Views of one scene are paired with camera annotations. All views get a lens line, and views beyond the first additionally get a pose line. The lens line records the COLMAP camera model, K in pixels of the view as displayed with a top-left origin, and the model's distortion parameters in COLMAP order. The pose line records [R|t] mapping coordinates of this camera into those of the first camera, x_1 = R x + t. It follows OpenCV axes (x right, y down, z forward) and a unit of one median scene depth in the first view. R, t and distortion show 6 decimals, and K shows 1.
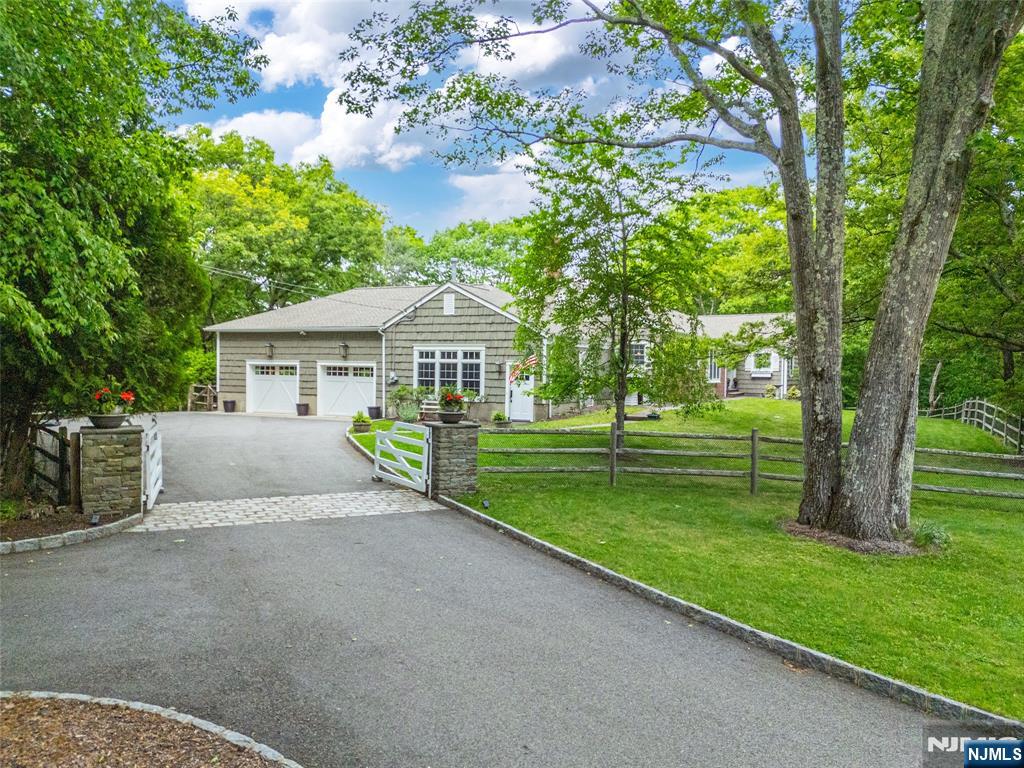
lens RADIAL K [[753.8, 0, 524.2], [0, 753.8, 384.2], [0, 0, 1]] dist [0.007705, -0.004578]
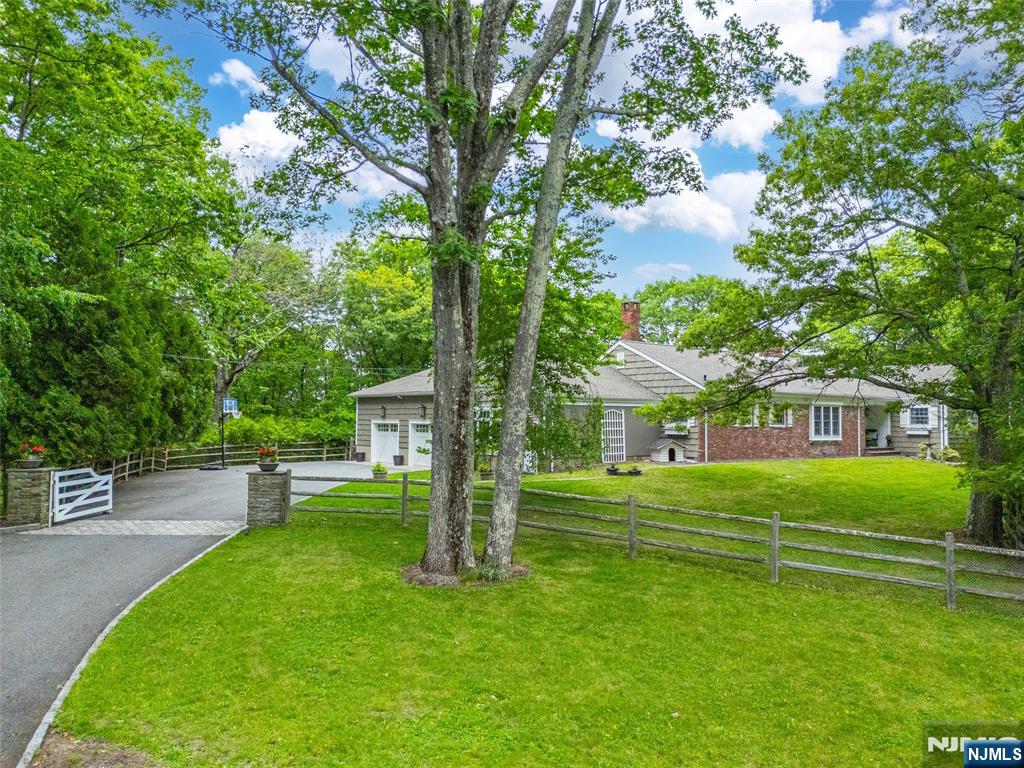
lens RADIAL K [[736.2, 0, 511.5], [0, 736.2, 369.7], [0, 0, 1]] dist [0.049133, -0.000990]
pose [[0.911852, -0.033528, -0.409147, 0.346456], [-0.004799, 0.995721, -0.092291, -0.002772], [0.410490, 0.086119, 0.907789, -0.015193]]
